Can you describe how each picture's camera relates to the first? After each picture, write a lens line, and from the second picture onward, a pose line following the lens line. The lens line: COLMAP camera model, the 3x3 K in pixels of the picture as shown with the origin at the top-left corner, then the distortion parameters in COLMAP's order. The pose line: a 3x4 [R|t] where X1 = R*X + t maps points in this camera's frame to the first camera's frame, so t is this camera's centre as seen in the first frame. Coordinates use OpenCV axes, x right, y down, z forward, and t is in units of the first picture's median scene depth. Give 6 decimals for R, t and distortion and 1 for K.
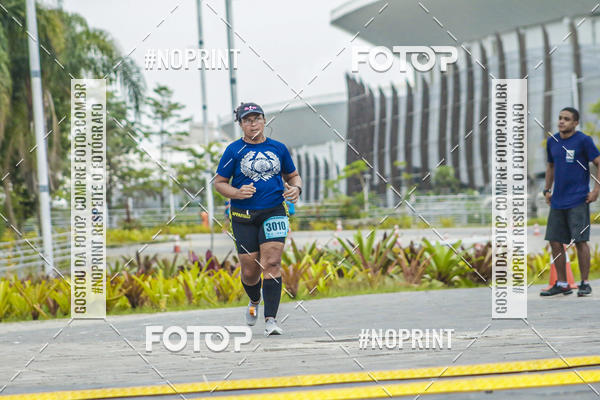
lens RADIAL K [[3085.8, 0, 300.0], [0, 3085.8, 200.0], [0, 0, 1]] dist [0.273014, 3.915042]
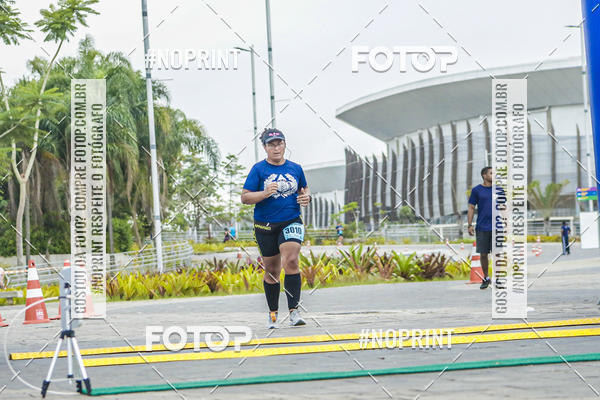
lens RADIAL K [[2680.0, 0, 318.0], [0, 2680.0, 200.1], [0, 0, 1]] dist [0.262877, 1.341984]
pose [[0.999960, 0.008667, 0.002366, -0.002376], [-0.008666, 0.999962, -0.000653, -0.012718], [-0.002372, 0.000633, 0.999997, -0.399794]]
